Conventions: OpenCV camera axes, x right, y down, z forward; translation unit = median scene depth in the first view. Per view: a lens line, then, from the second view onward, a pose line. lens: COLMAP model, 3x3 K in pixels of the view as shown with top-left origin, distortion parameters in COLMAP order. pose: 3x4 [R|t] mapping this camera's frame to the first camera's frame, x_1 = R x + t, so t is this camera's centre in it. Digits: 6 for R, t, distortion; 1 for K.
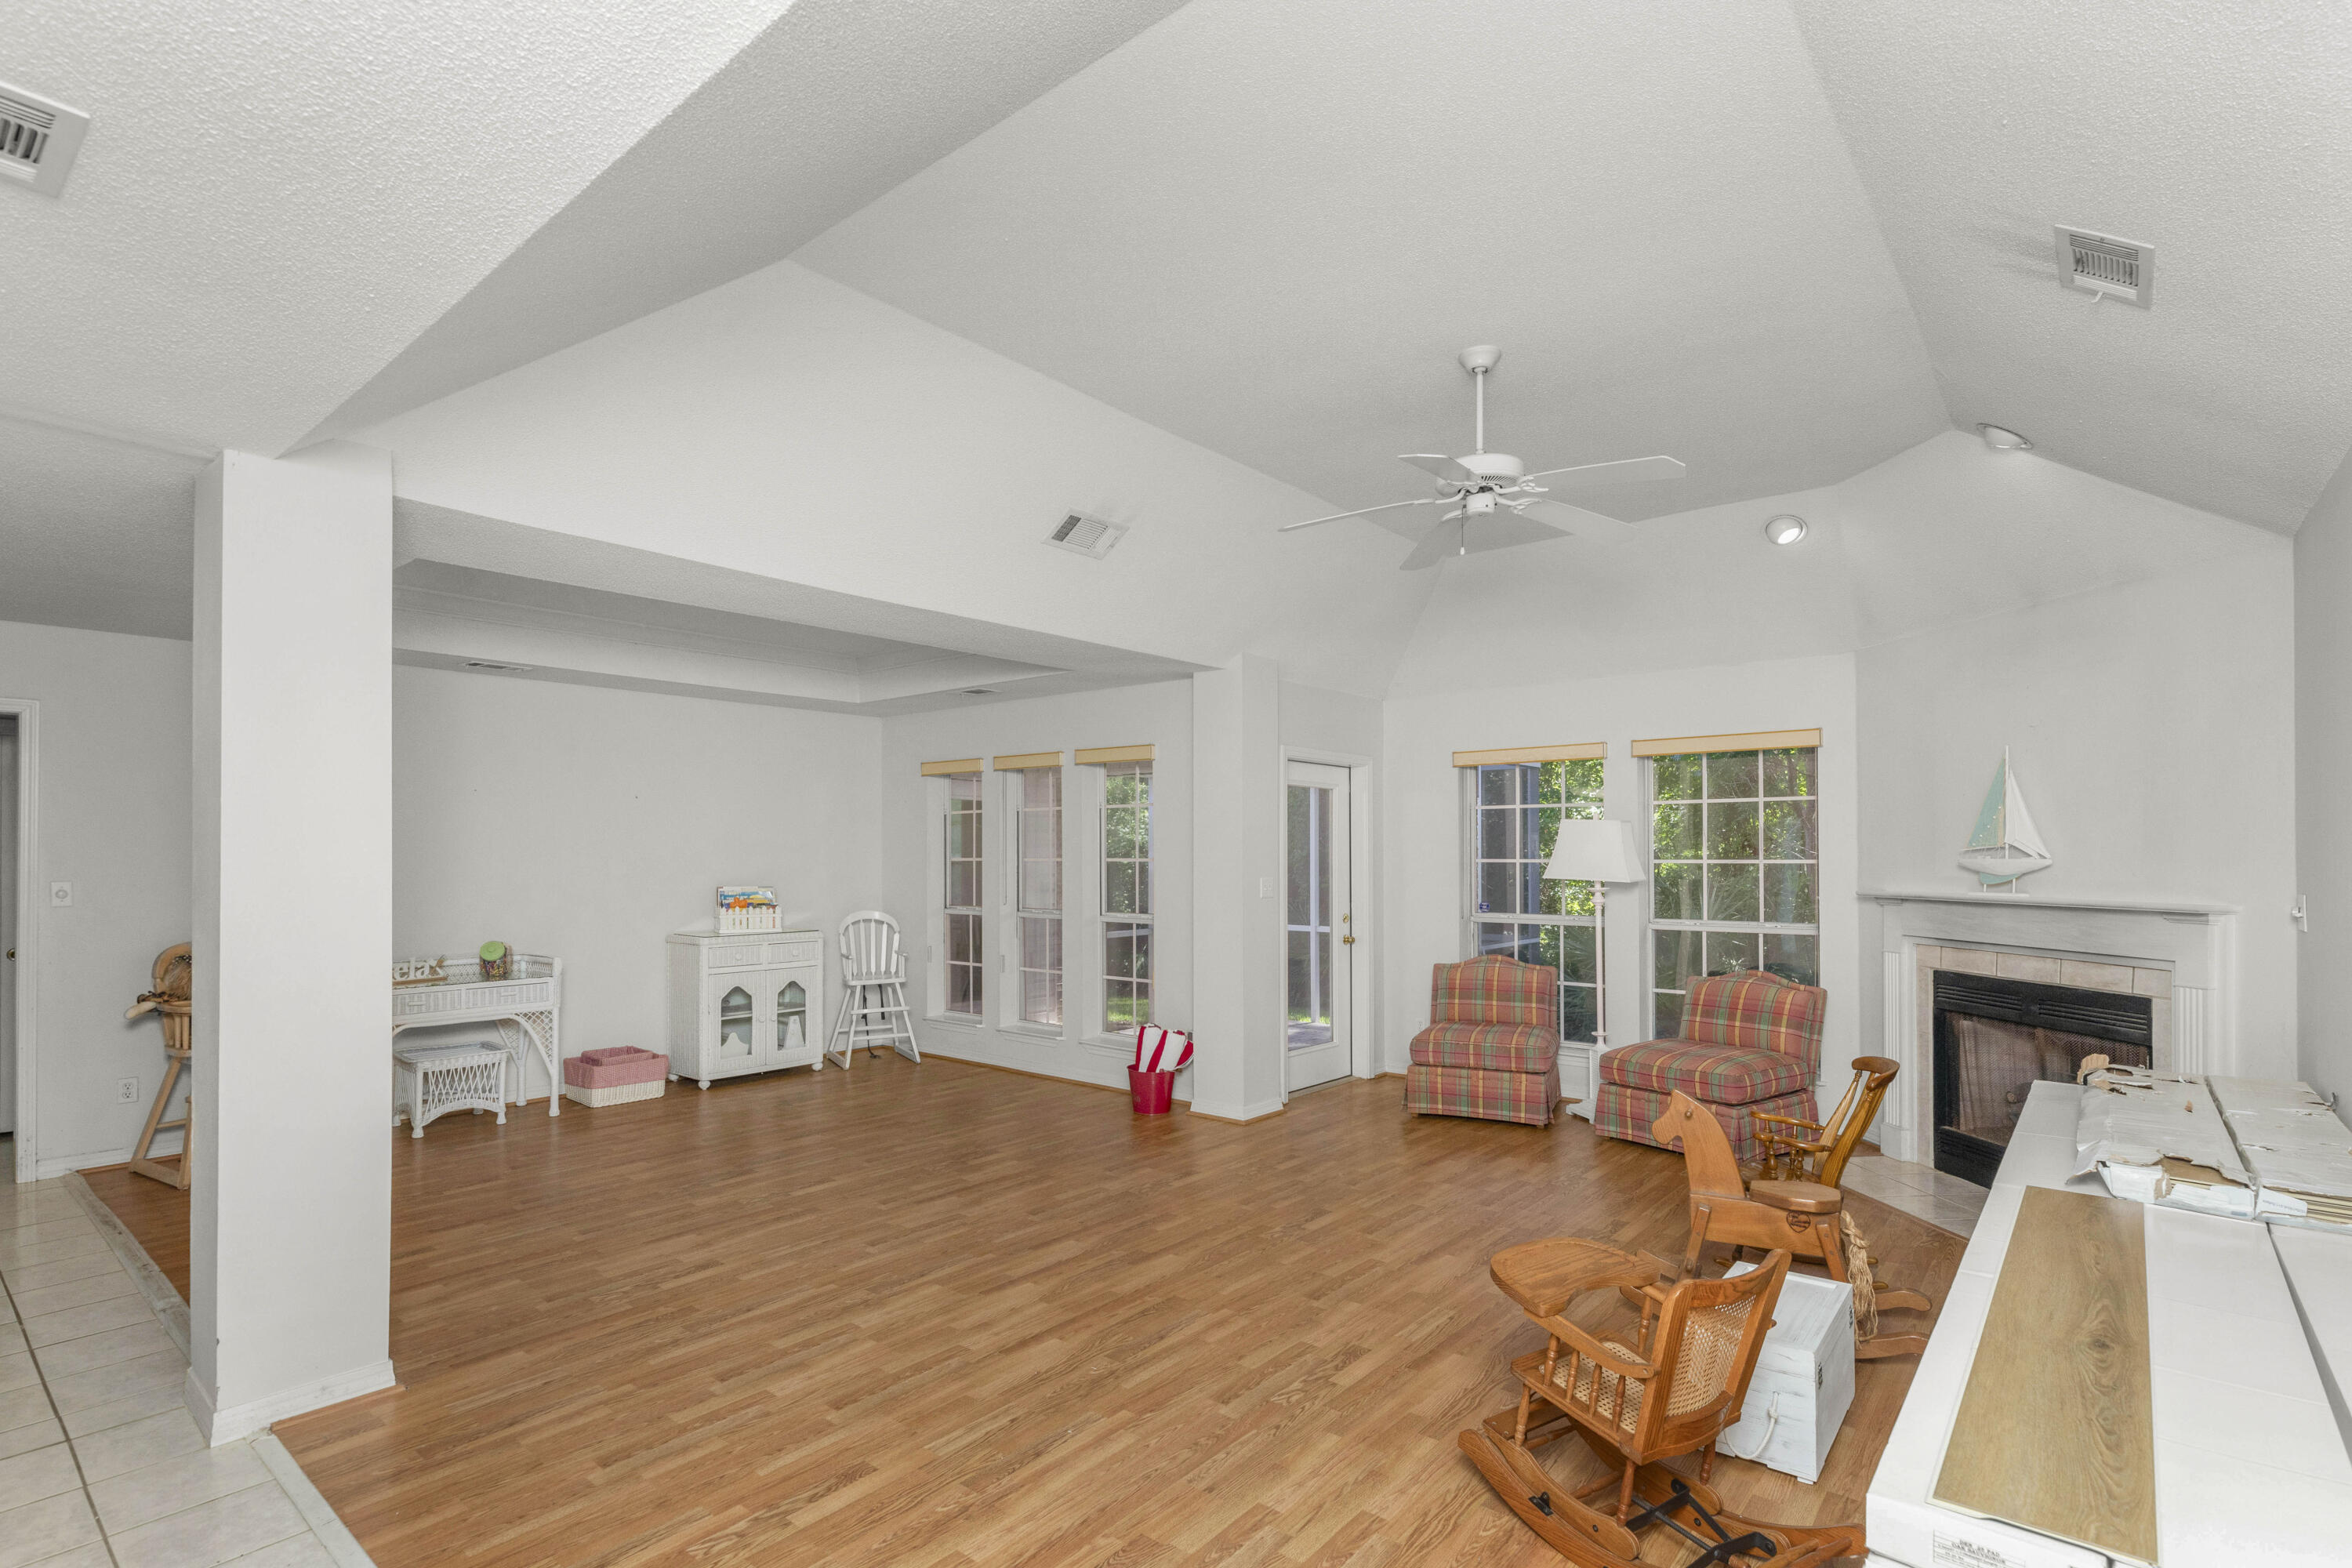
lens RADIAL K [[1142.9, 0, 1134.6], [0, 1142.9, 855.7], [0, 0, 1]] dist [0.019084, -0.000613]
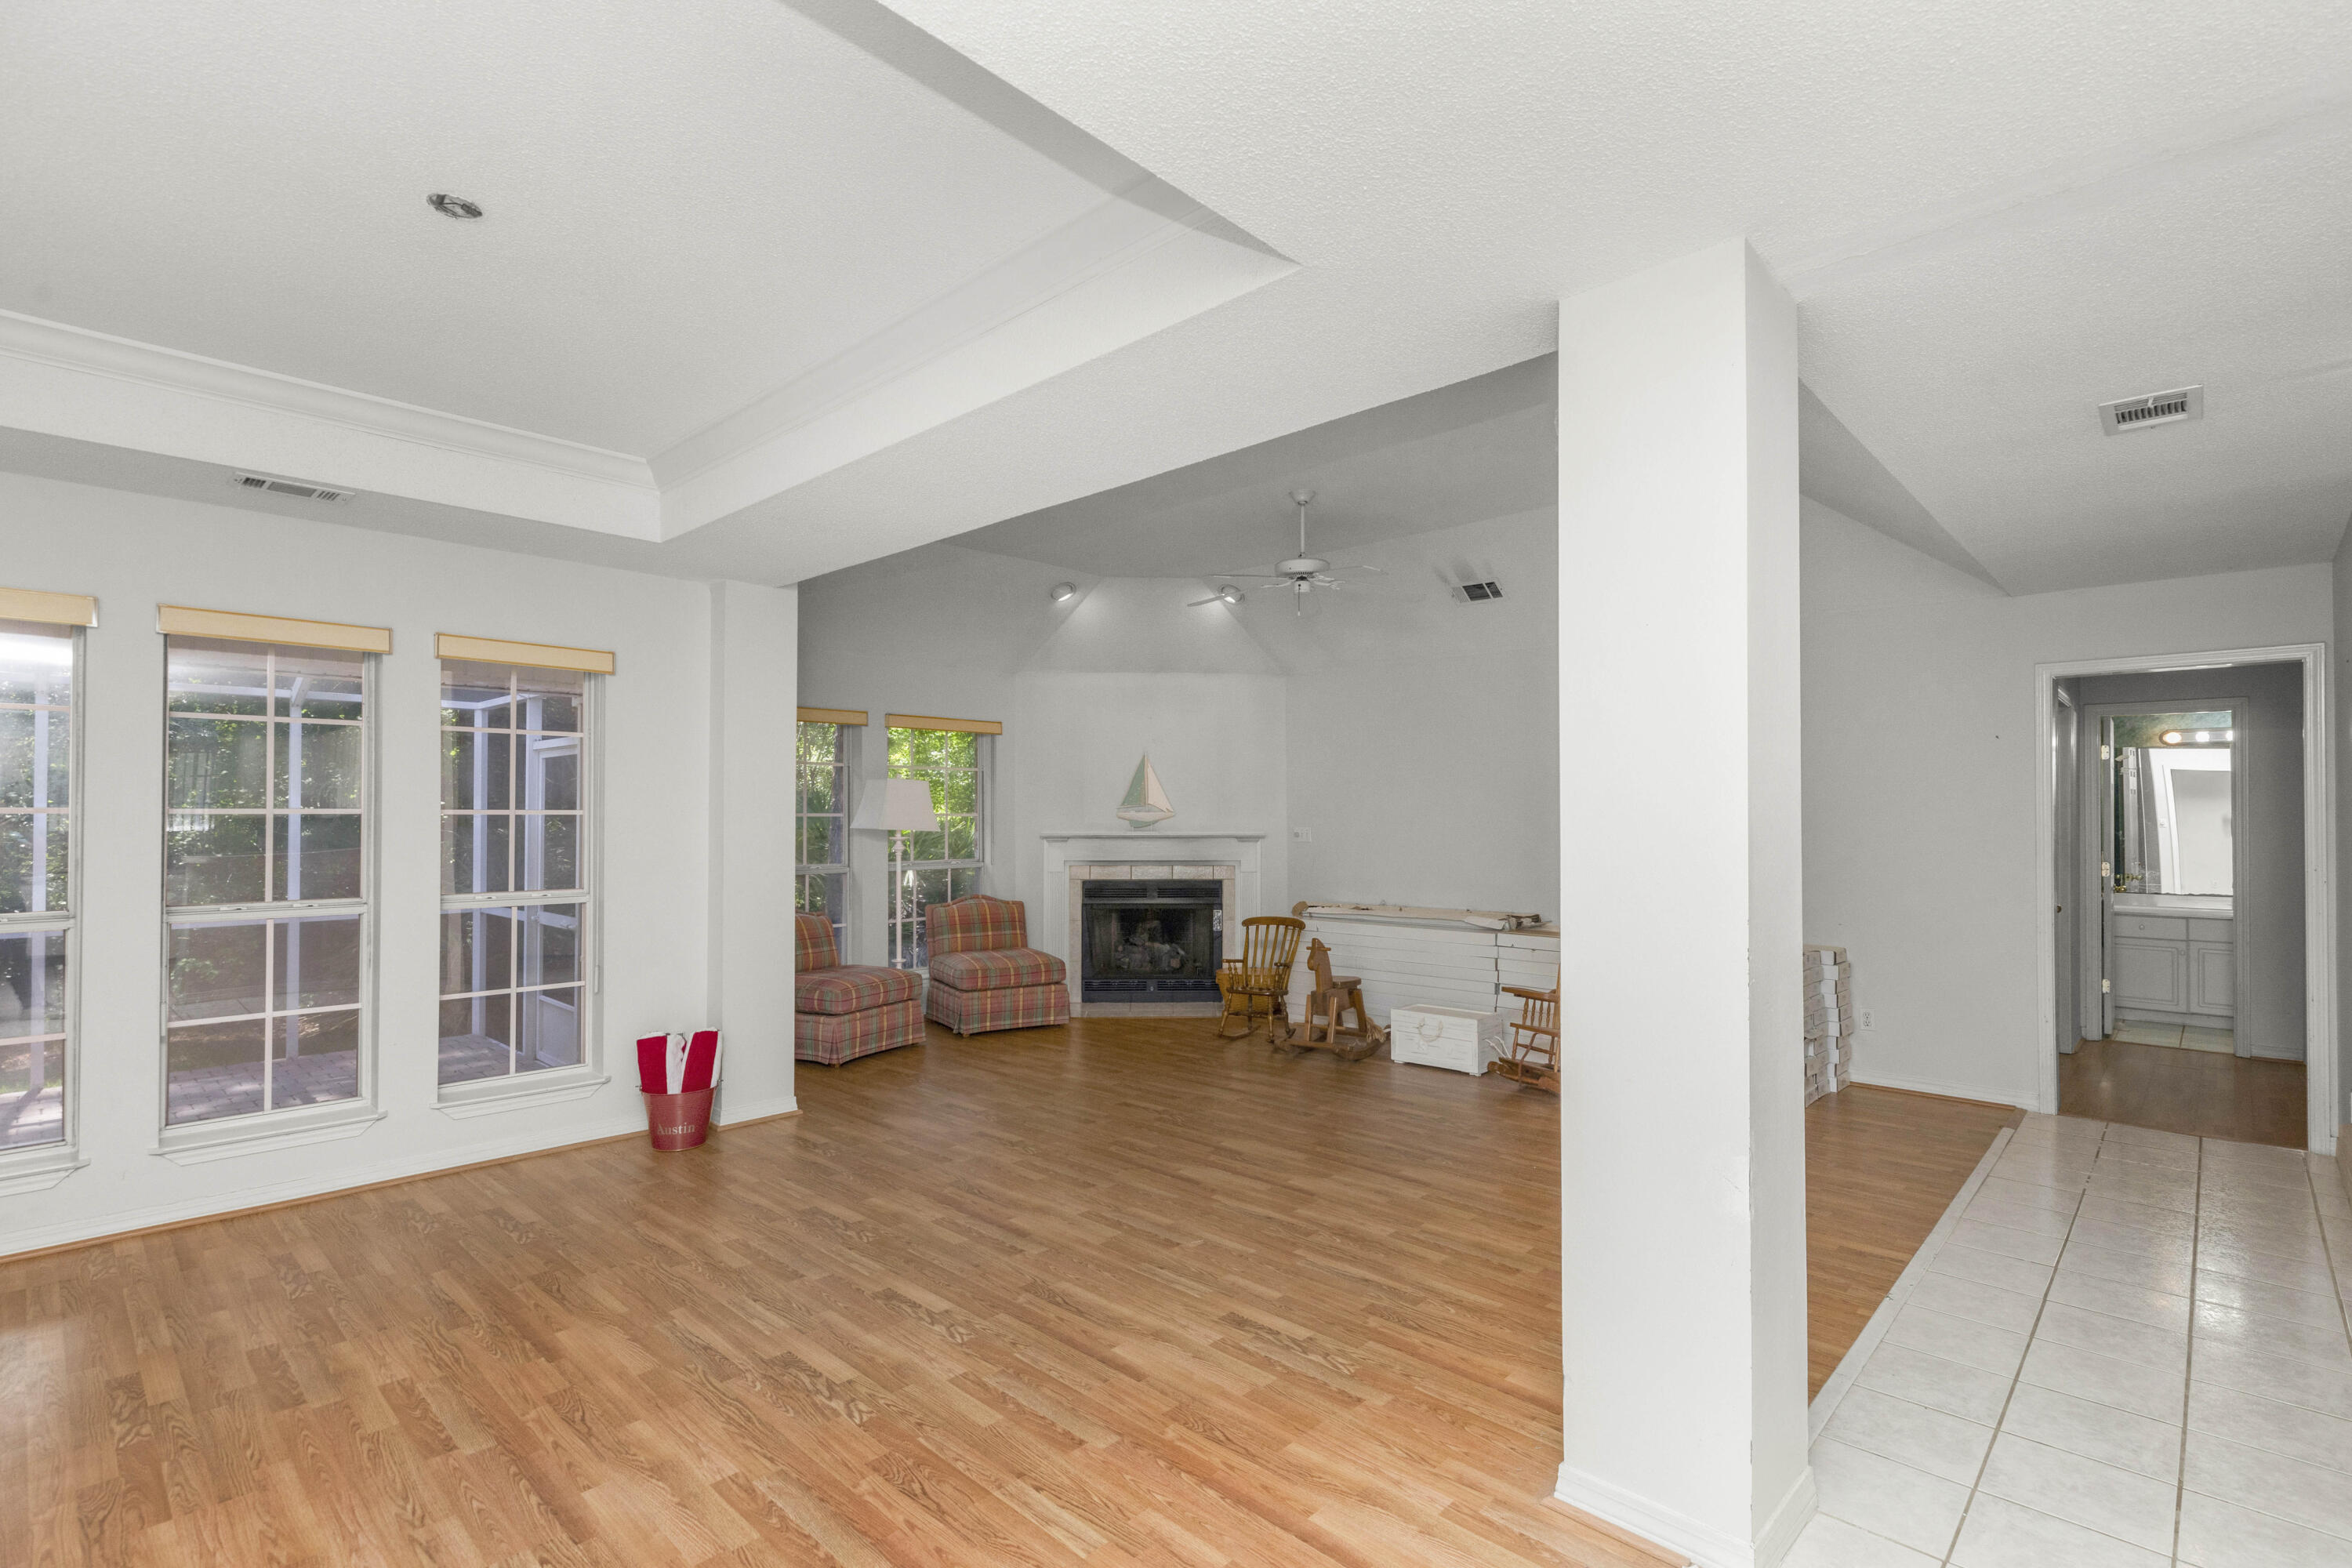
lens RADIAL K [[1118.8, 0, 1213.3], [0, 1118.8, 790.7], [0, 0, 1]] dist [0.003149, 0.000530]
pose [[0.013723, 0.026364, 0.999558, -1.109625], [0.004903, 0.999639, -0.026433, 0.017636], [-0.999894, 0.005263, 0.013589, 0.978115]]
